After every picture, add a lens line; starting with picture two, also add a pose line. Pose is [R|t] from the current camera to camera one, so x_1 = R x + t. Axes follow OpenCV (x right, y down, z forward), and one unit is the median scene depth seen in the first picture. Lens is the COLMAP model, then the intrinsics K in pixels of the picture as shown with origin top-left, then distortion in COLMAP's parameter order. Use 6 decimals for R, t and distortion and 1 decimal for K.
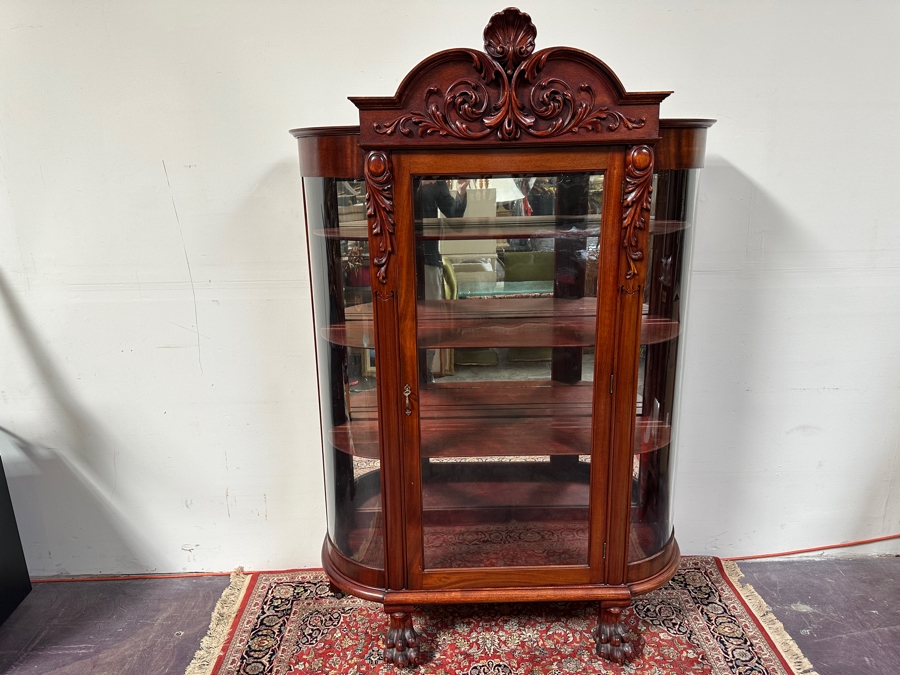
lens RADIAL K [[637.5, 0, 447.4], [0, 637.5, 338.7], [0, 0, 1]] dist [0.068428, -0.119028]
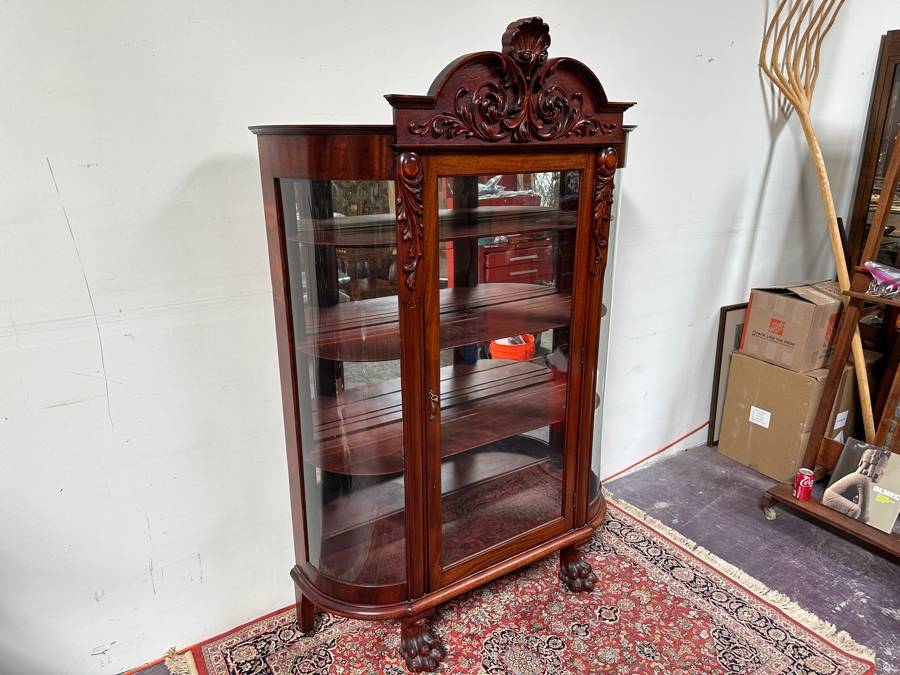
lens RADIAL K [[638.6, 0, 448.4], [0, 638.6, 344.1], [0, 0, 1]] dist [0.034559, -0.056859]
pose [[0.846624, -0.150771, 0.510389, -0.550768], [0.130054, 0.988567, 0.076295, -0.072303], [-0.516057, 0.001785, 0.856553, 0.150877]]
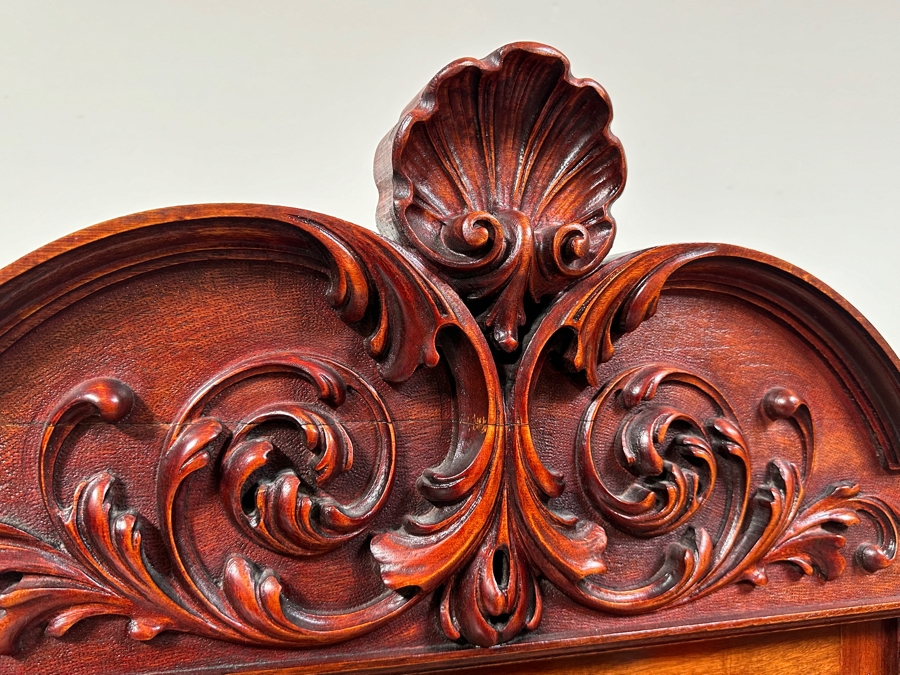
lens RADIAL K [[731.5, 0, 447.1], [0, 731.5, 335.7], [0, 0, 1]] dist [0.106094, -0.199496]
pose [[0.952616, 0.049983, 0.300040, 0.006564], [0.042279, 0.955074, -0.293337, -0.309014], [-0.301222, 0.292123, 0.907706, 0.706392]]
